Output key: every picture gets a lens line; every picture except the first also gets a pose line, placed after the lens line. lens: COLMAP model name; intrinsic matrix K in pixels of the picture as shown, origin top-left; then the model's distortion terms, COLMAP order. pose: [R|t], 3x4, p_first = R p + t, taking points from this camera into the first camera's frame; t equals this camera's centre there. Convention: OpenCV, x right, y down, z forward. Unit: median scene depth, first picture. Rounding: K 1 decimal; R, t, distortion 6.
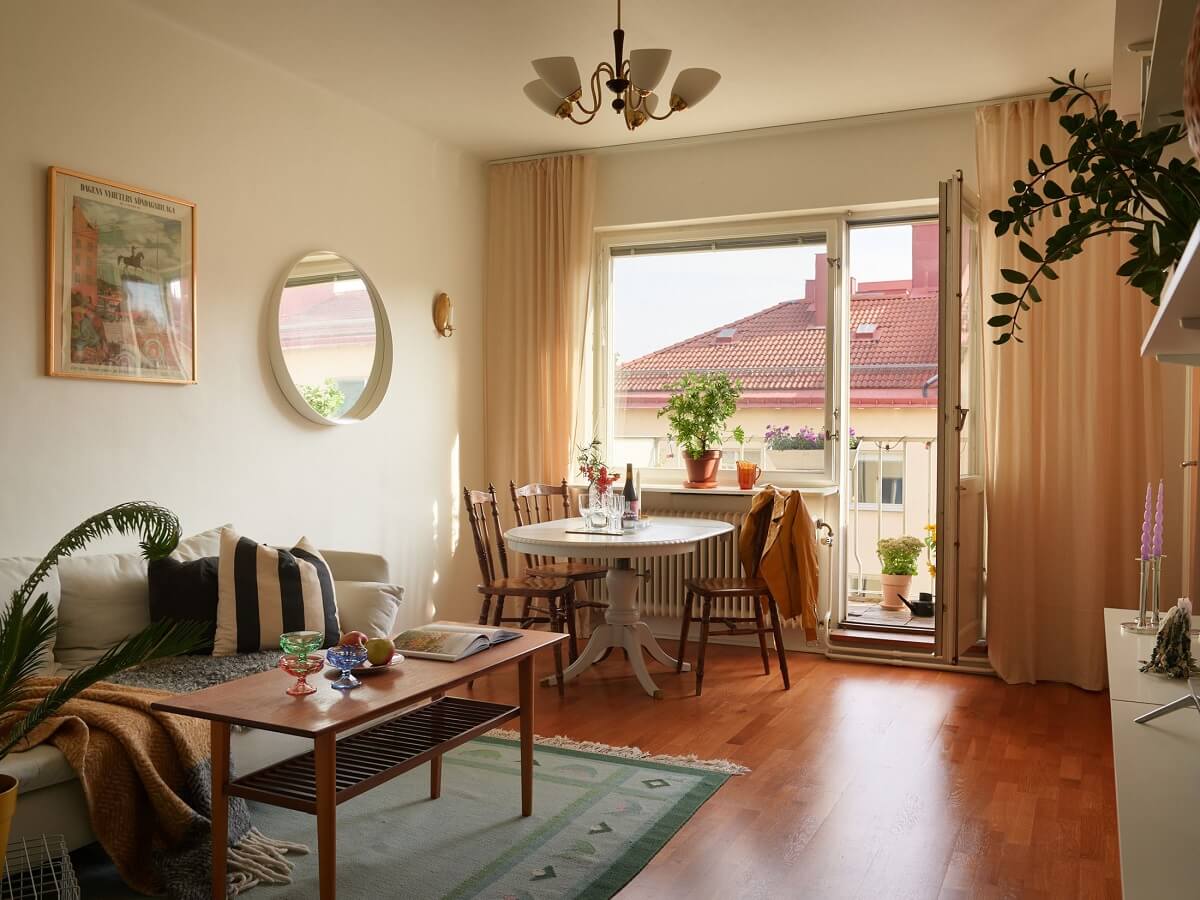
lens RADIAL K [[1038.0, 0, 602.0], [0, 1038.0, 443.2], [0, 0, 1]] dist [-0.035874, 0.001216]
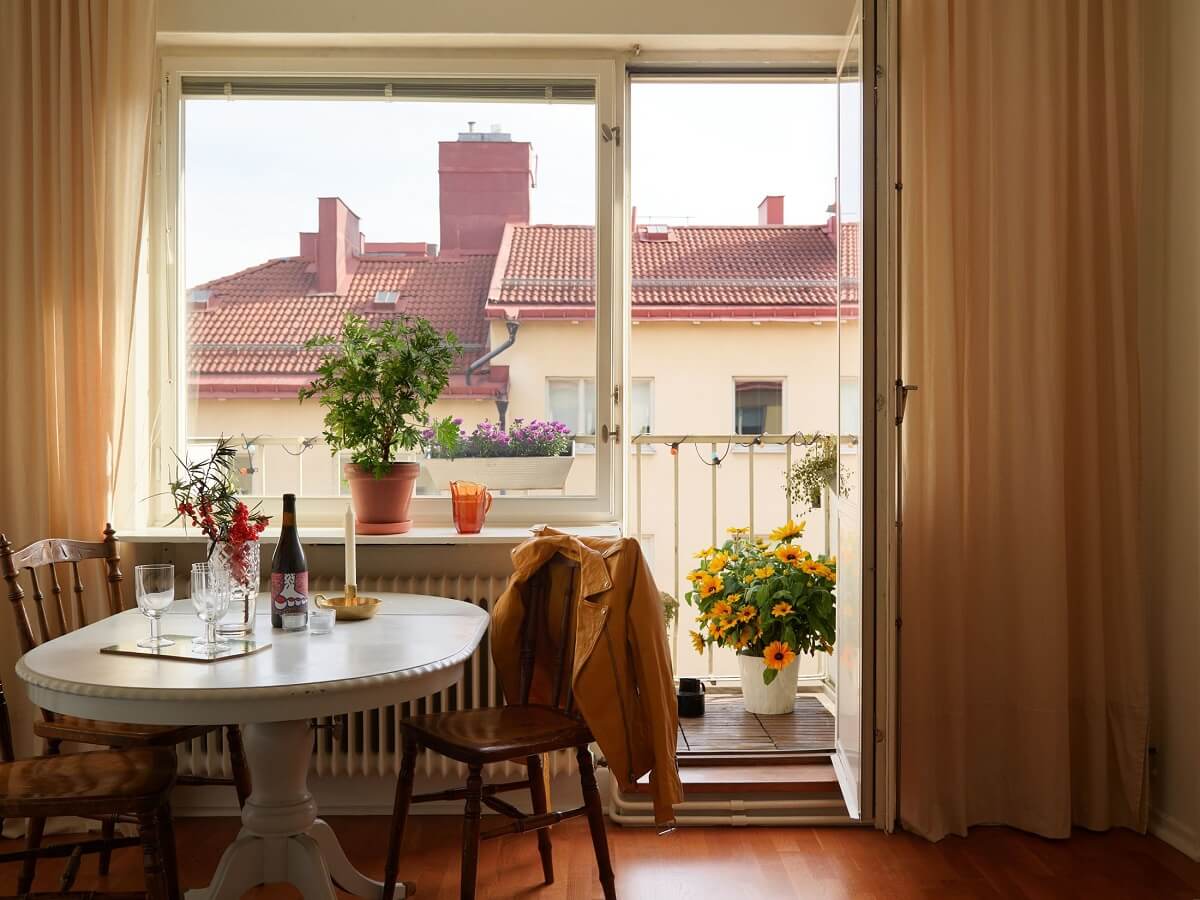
lens RADIAL K [[1252.9, 0, 599.5], [0, 1252.9, 439.7], [0, 0, 1]] dist [-0.029521, -0.000118]
pose [[0.896101, -0.007849, 0.443780, -0.090488], [0.009421, 0.999955, -0.001338, -0.003253], [-0.443750, 0.005380, 0.896135, 0.372184]]
